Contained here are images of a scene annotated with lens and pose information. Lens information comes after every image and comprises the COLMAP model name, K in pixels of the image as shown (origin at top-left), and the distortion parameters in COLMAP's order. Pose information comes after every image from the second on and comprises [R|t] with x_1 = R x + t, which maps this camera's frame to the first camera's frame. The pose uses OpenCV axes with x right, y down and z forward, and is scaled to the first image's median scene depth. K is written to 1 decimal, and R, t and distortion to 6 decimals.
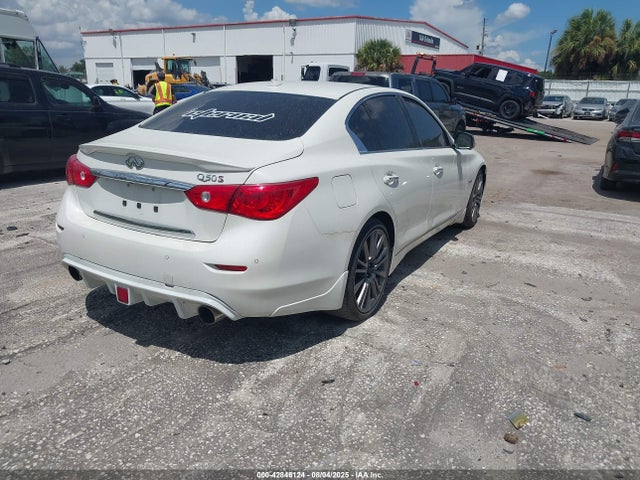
lens RADIAL K [[513.6, 0, 324.7], [0, 513.6, 237.4], [0, 0, 1]] dist [-0.002971, 0.004616]
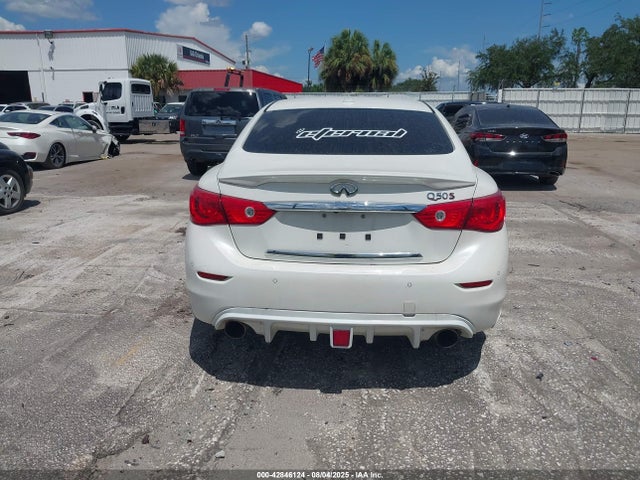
lens RADIAL K [[513.6, 0, 322.1], [0, 513.6, 236.0], [0, 0, 1]] dist [-0.002971, 0.004616]
pose [[0.900224, -0.135037, 0.413959, -0.135665], [0.146978, 0.989135, 0.003037, -0.012515], [-0.409871, 0.058108, 0.910291, 0.034814]]
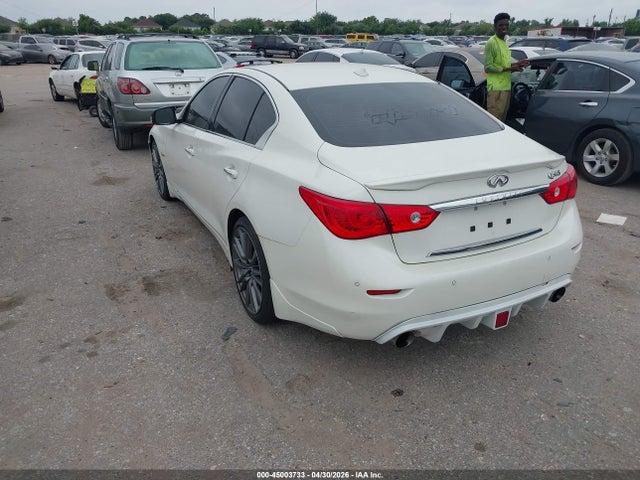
lens RADIAL K [[507.9, 0, 316.8], [0, 507.9, 239.8], [0, 0, 1]] dist [0.014796, 0.009303]
pose [[0.553630, -0.341748, 0.759409, -0.219344], [0.256398, 0.937568, 0.235002, -0.058746], [-0.792309, 0.064607, 0.606689, 0.122830]]
